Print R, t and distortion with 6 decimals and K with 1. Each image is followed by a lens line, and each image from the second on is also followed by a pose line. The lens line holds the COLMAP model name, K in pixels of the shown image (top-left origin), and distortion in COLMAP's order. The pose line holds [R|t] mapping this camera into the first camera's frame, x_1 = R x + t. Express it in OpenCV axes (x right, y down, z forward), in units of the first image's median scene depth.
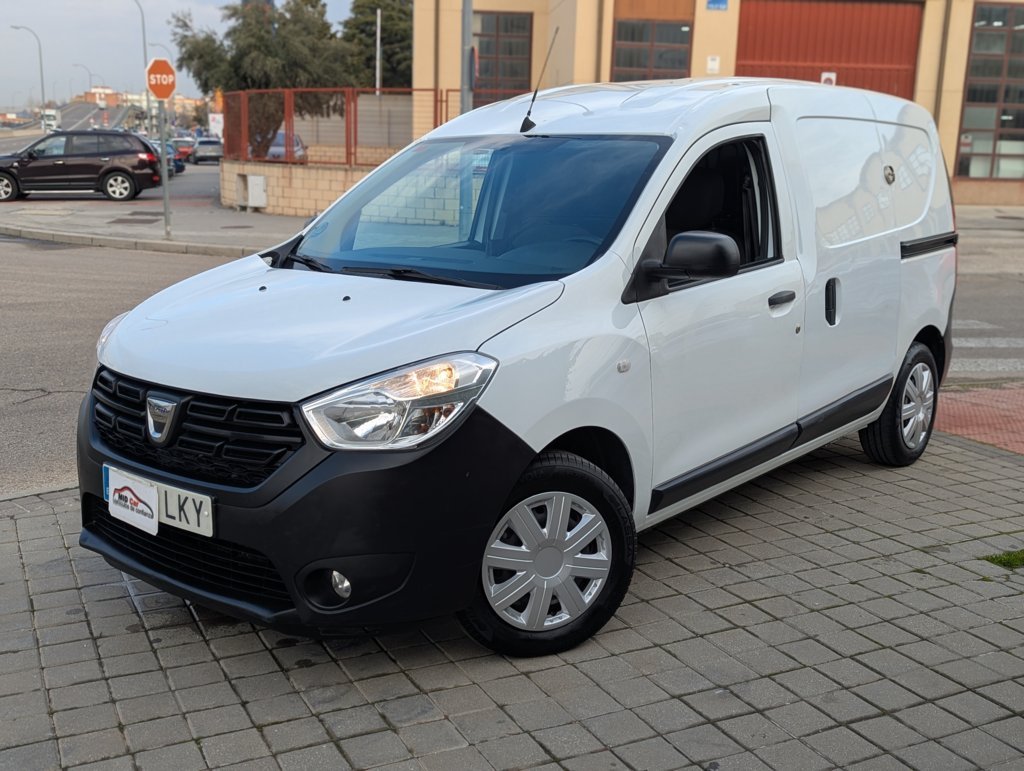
lens RADIAL K [[1095.1, 0, 506.8], [0, 1095.1, 393.0], [0, 0, 1]] dist [0.042111, 0.000000]
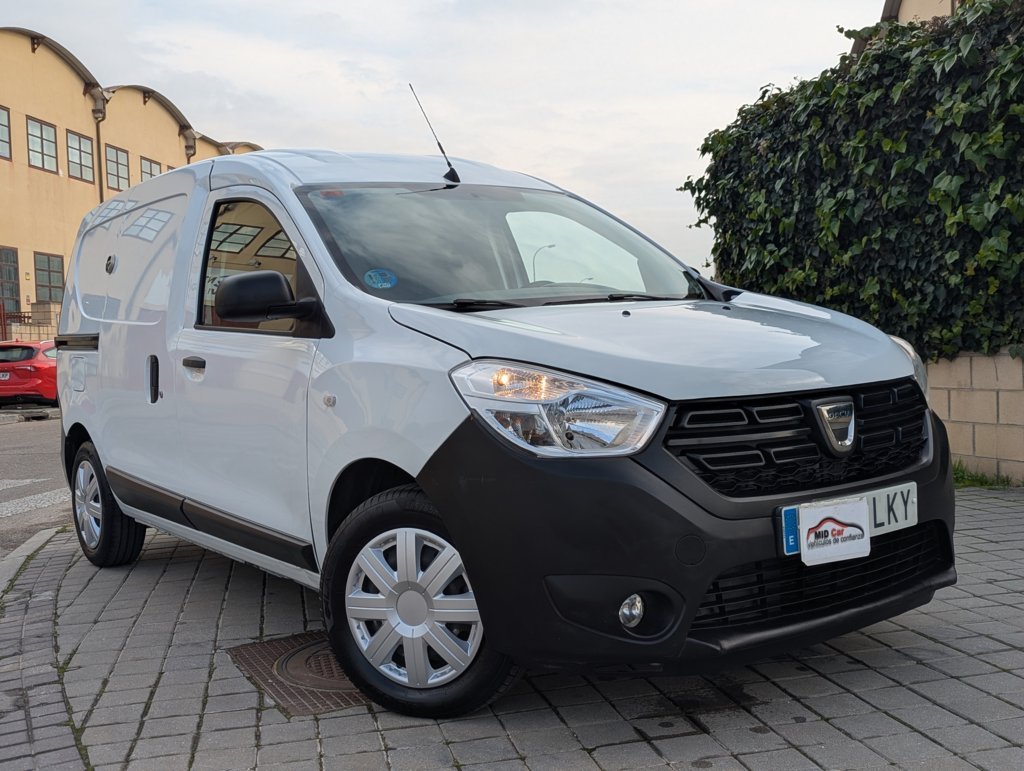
lens RADIAL K [[1095.1, 0, 504.0], [0, 1095.1, 383.6], [0, 0, 1]] dist [0.042111, 0.000000]
pose [[0.251335, -0.064338, 0.965759, -0.136733], [0.241513, 0.970396, 0.001794, -0.008465], [-0.937284, 0.232793, 0.259433, 0.111809]]
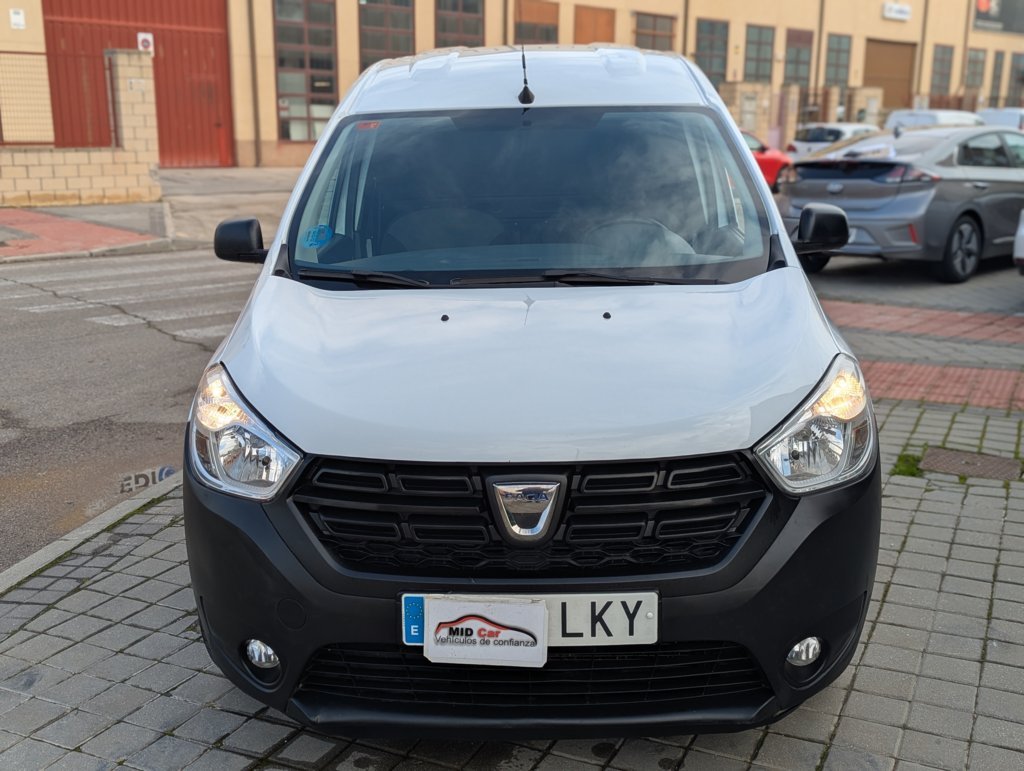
lens RADIAL K [[1095.1, 0, 509.4], [0, 1095.1, 404.8], [0, 0, 1]] dist [0.042111, 0.000000]
pose [[0.791750, -0.171733, 0.586208, -0.081310], [0.147374, 0.985021, 0.089520, -0.012330], [-0.592801, 0.015515, 0.805200, 0.046327]]
